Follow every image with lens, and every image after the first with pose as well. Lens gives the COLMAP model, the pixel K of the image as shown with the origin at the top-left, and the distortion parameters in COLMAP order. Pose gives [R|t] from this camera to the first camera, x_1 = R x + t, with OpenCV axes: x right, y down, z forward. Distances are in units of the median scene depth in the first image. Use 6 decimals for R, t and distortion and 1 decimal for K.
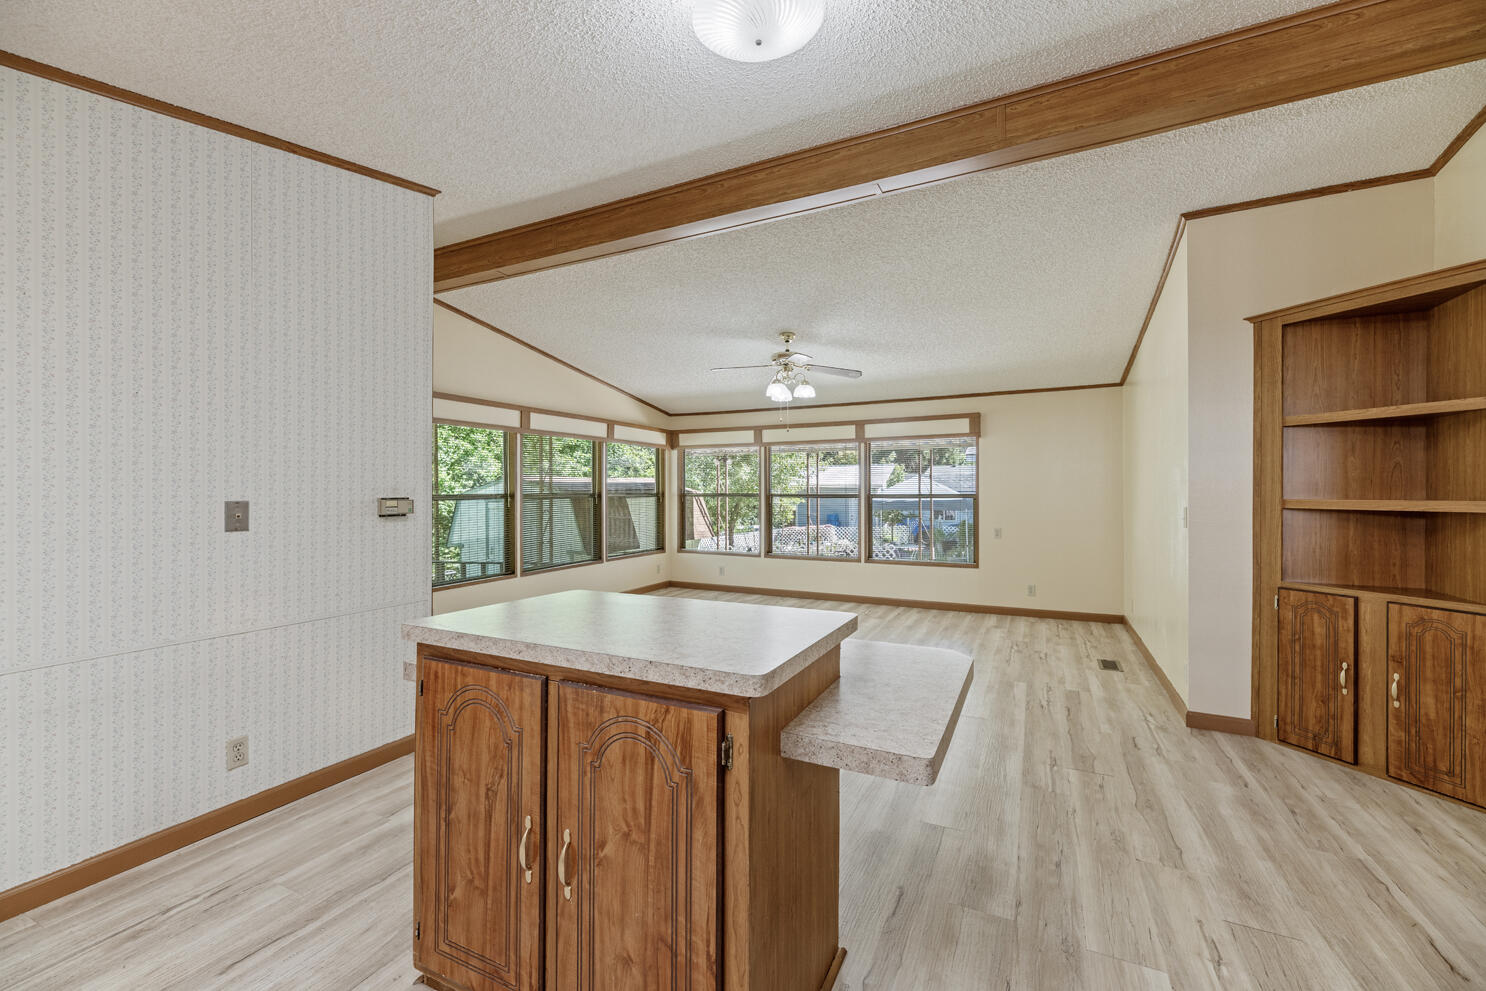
lens RADIAL K [[599.9, 0, 742.2], [0, 599.9, 497.4], [0, 0, 1]] dist [0.000203, -0.000093]
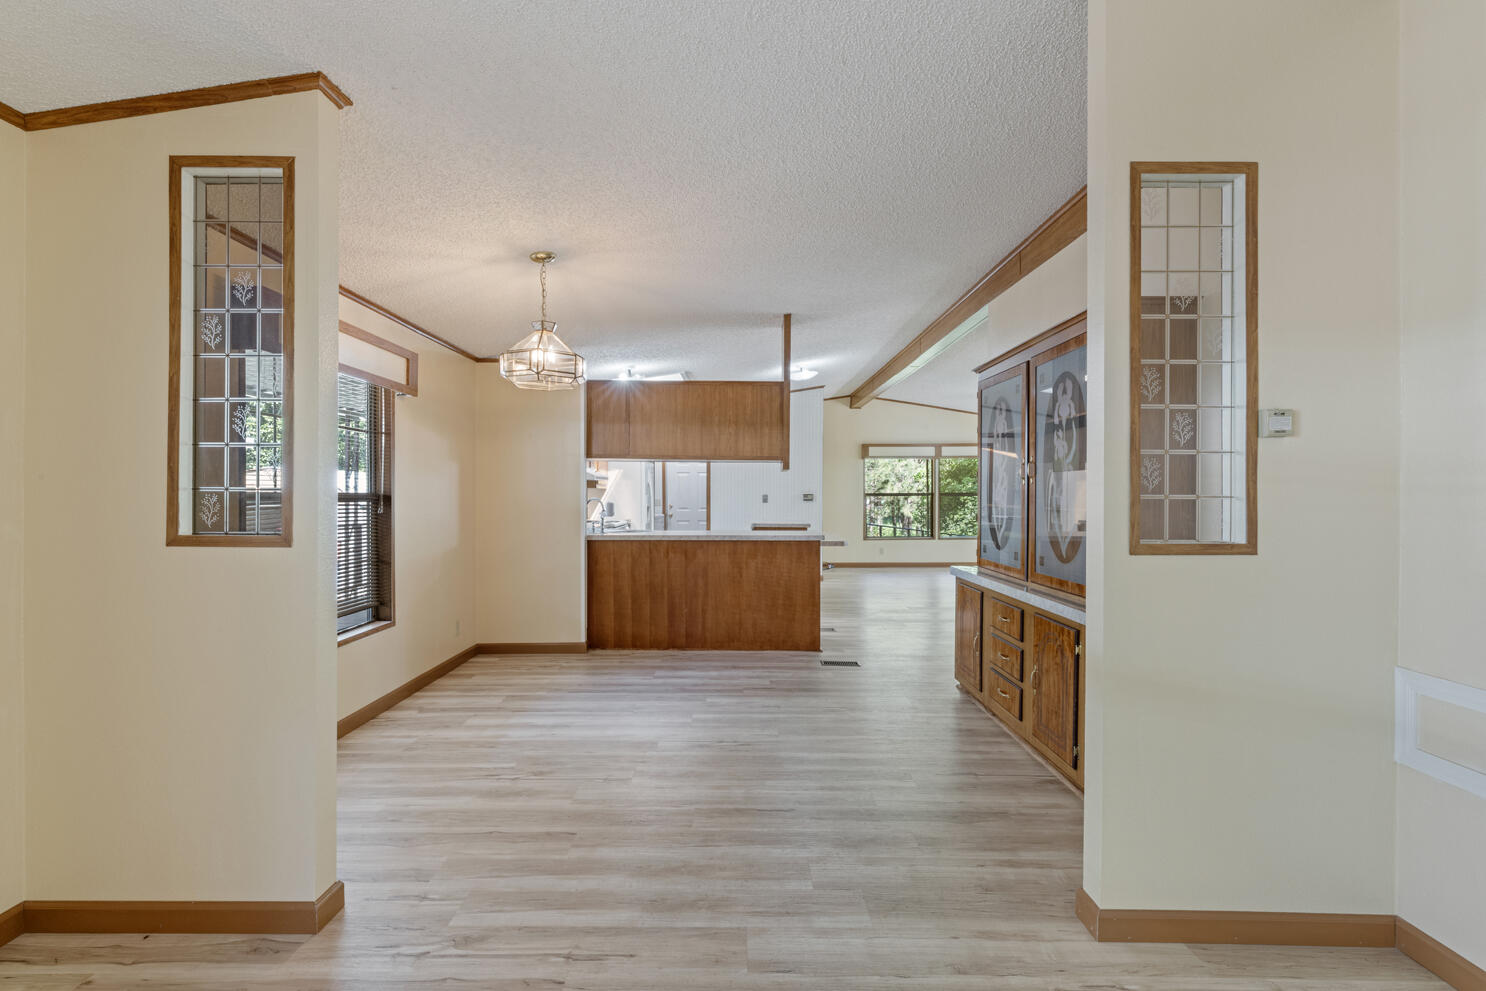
lens RADIAL K [[674.1, 0, 745.5], [0, 674.1, 492.0], [0, 0, 1]] dist [0.000822, 0.000030]
pose [[0.449034, 0.004017, -0.893506, 1.092759], [-0.009503, 0.999955, -0.000280, -0.002749], [0.893464, 0.008617, 0.449052, -0.379561]]
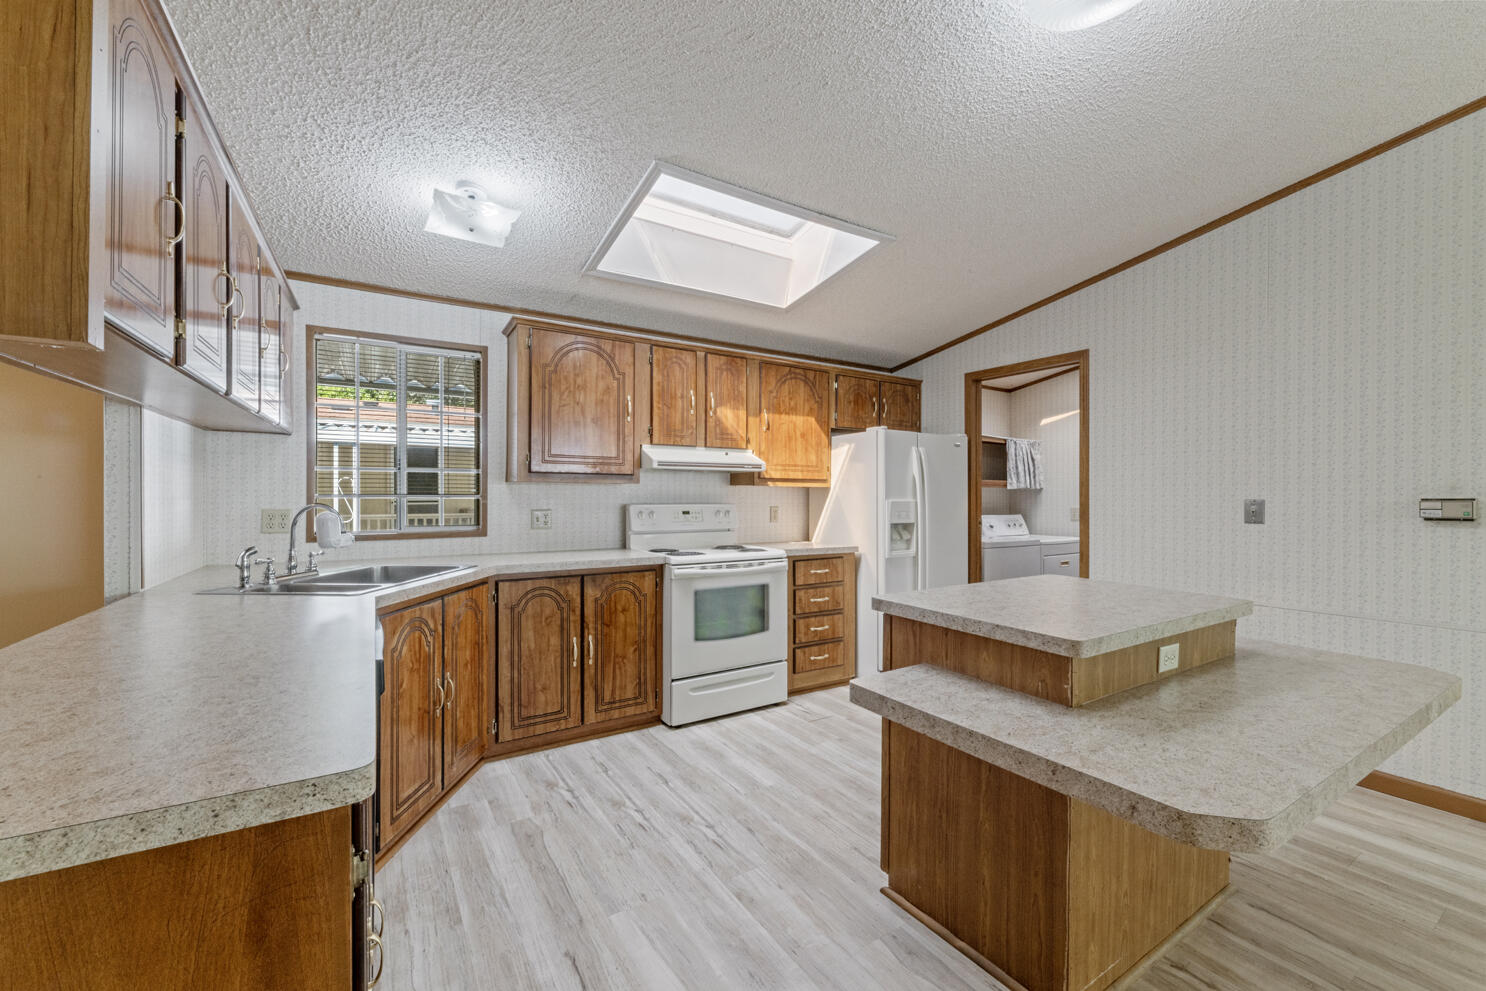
lens RADIAL K [[599.9, 0, 736.8], [0, 599.9, 497.0], [0, 0, 1]] dist [0.000203, -0.000093]
pose [[-0.525943, 0.003382, -0.850513, 0.309648], [-0.005113, 0.999961, 0.007138, -0.001221], [0.850505, 0.008103, -0.525905, 0.283278]]
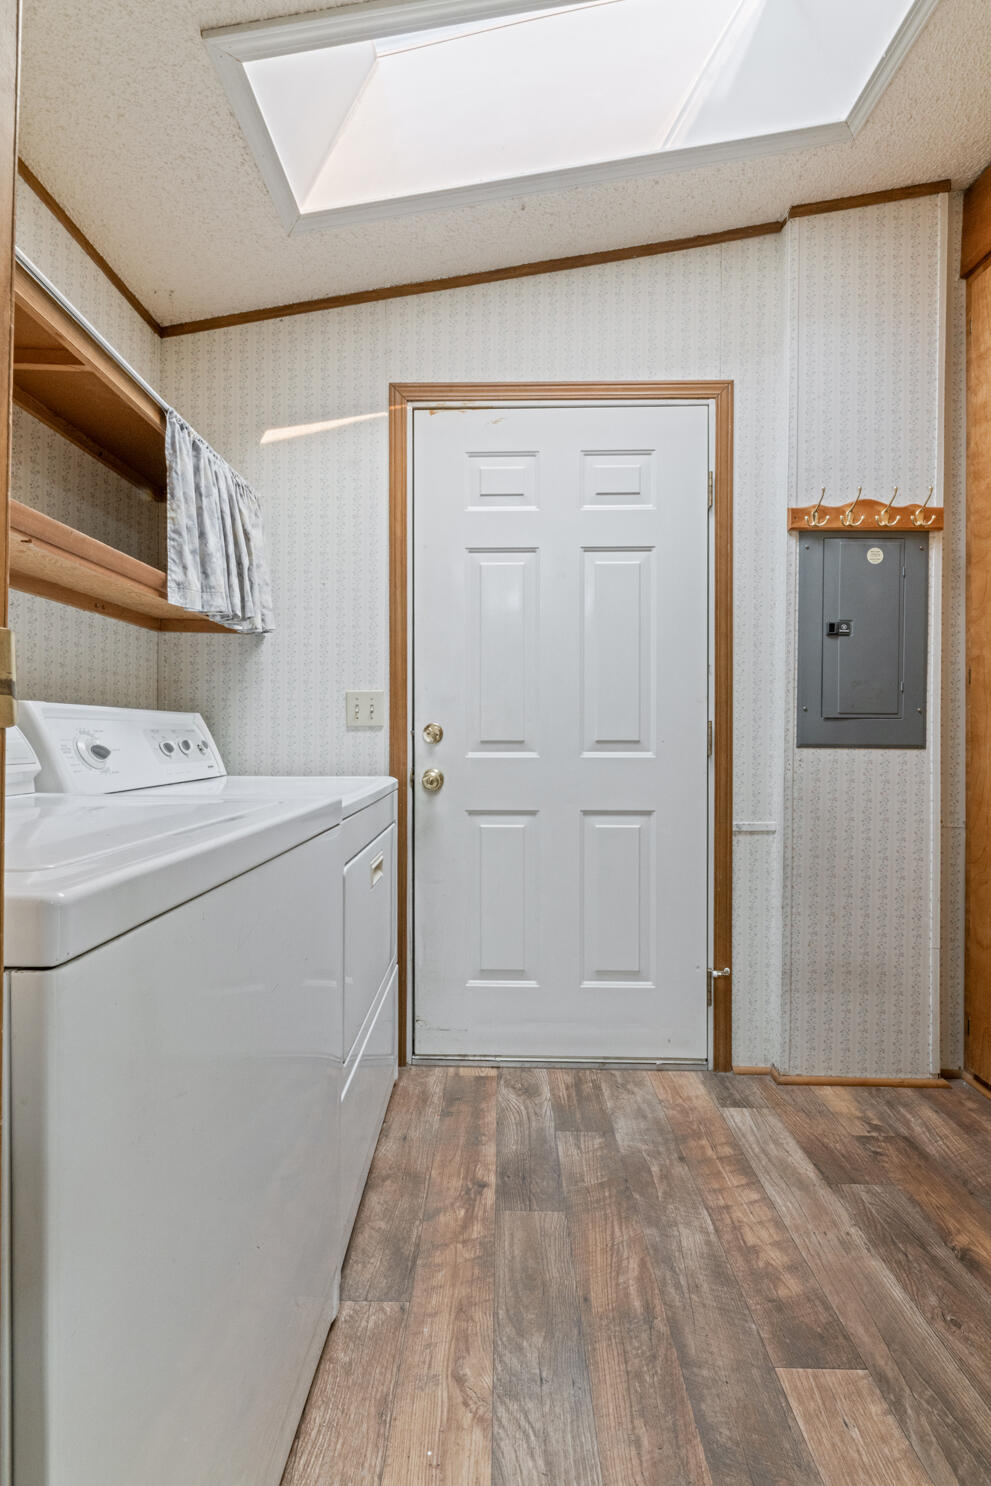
lens RADIAL K [[599.9, 0, 503.1], [0, 599.9, 730.4], [0, 0, 1]] dist [0.000203, -0.000093]
pose [[0.459626, -0.005153, -0.888097, -0.386689], [-0.010687, 0.999879, -0.011332, 0.040573], [0.888048, 0.014700, 0.459515, 0.166951]]
